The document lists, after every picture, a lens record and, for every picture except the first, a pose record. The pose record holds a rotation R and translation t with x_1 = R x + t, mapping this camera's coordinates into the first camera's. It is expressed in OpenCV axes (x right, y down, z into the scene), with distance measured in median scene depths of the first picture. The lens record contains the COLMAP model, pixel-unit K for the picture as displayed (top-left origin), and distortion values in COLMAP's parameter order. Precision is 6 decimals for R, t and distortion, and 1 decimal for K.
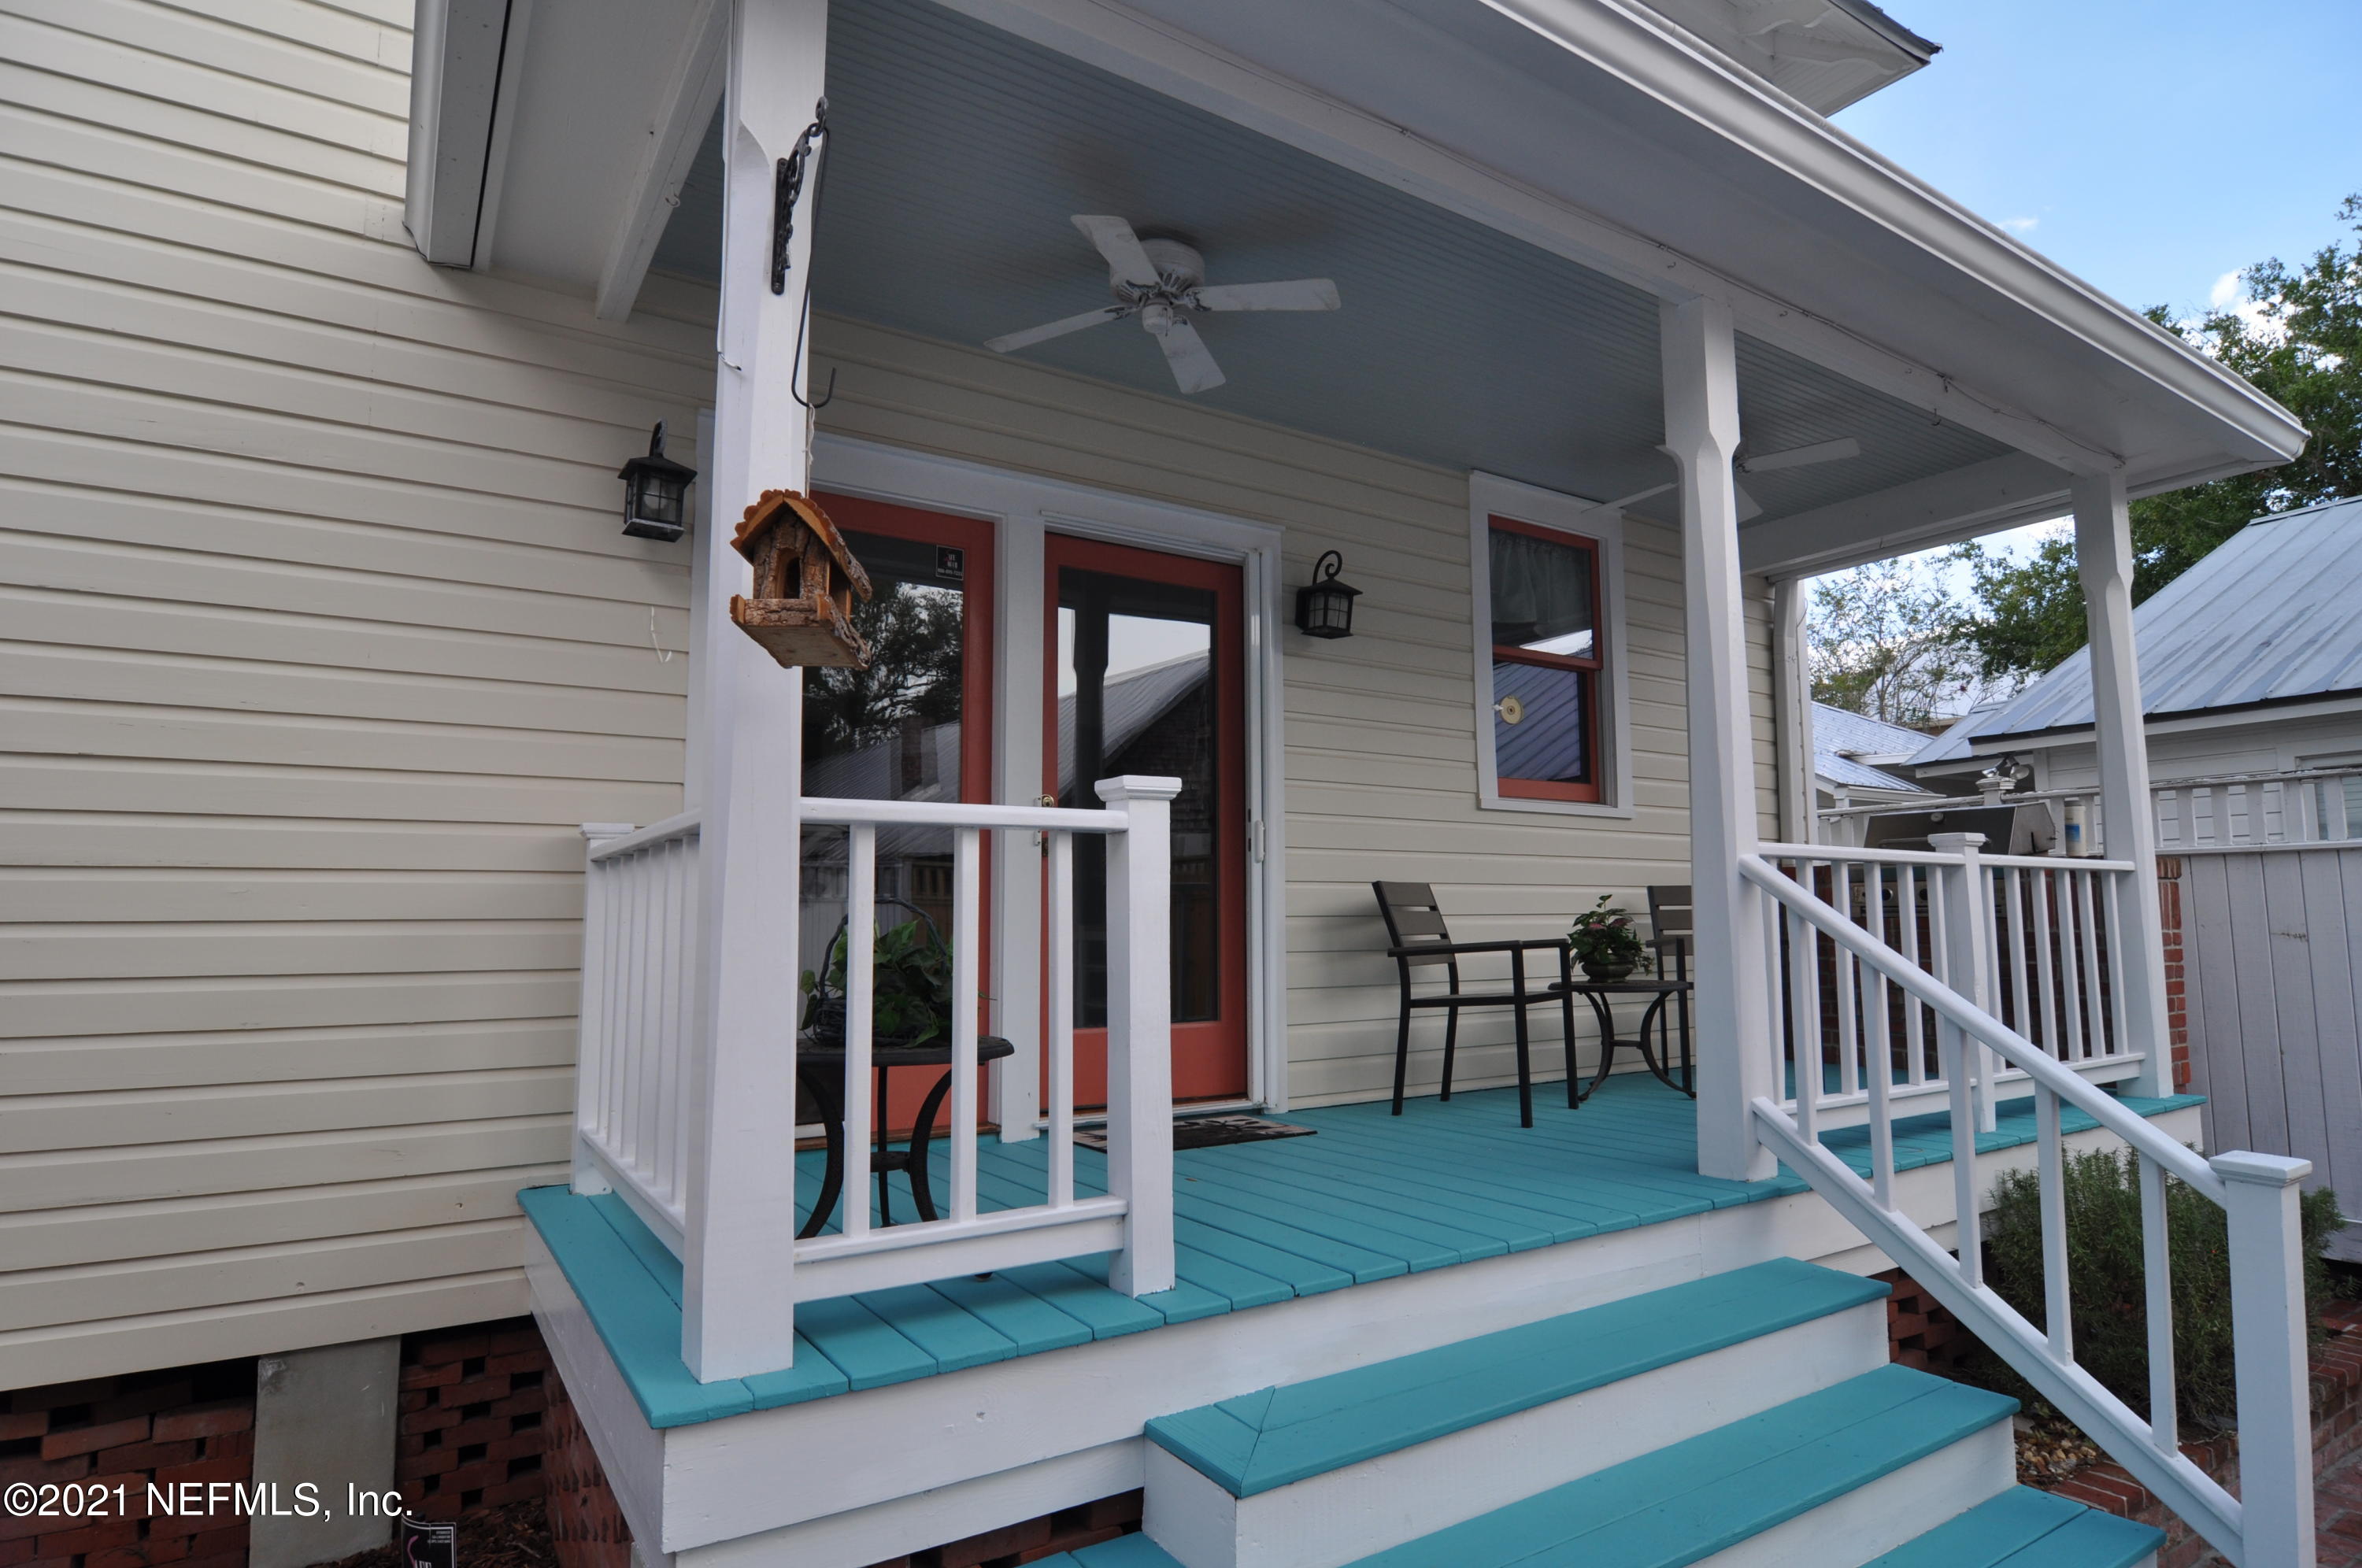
lens RADIAL K [[1267.4, 0, 1180.4], [0, 1267.4, 790.4], [0, 0, 1]] dist [-0.007213, -0.000529]
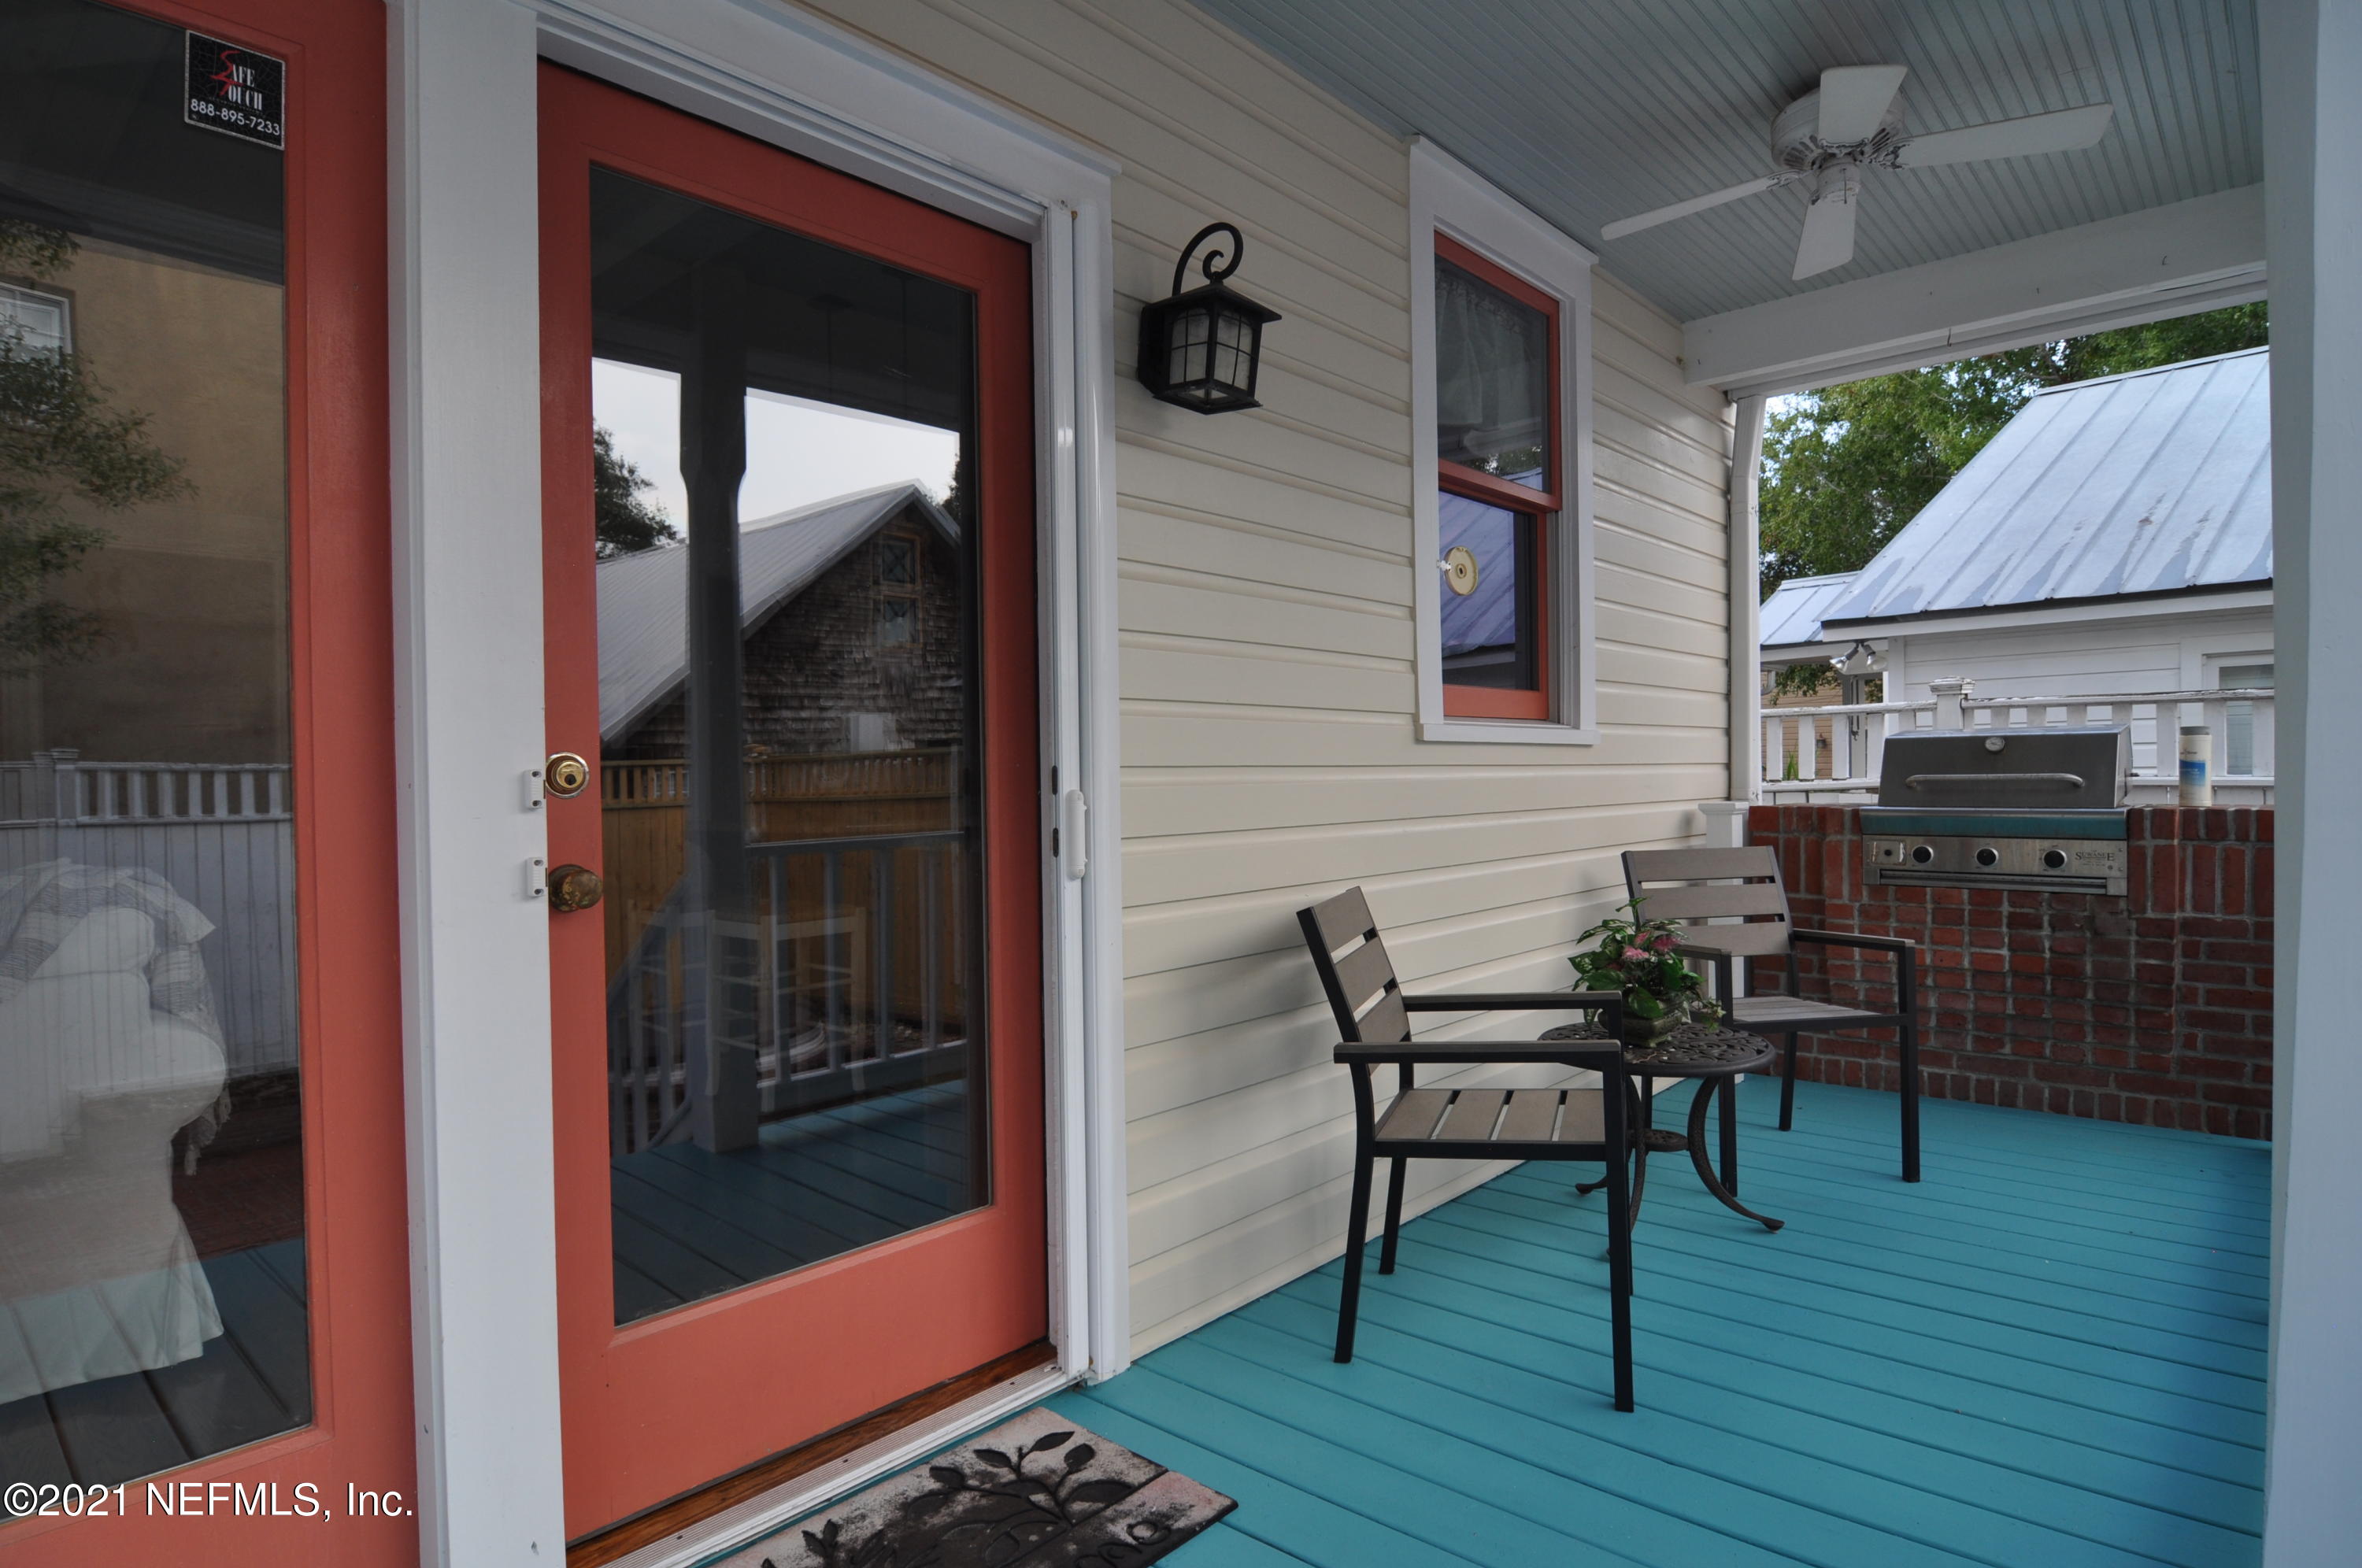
lens RADIAL K [[1267.4, 0, 1181.8], [0, 1267.4, 789.1], [0, 0, 1]] dist [-0.007213, -0.000529]
pose [[0.965677, -0.013107, 0.259416, -0.021278], [-0.016236, 0.993727, 0.110648, -0.028407], [-0.259239, -0.111062, 0.959406, 0.511062]]
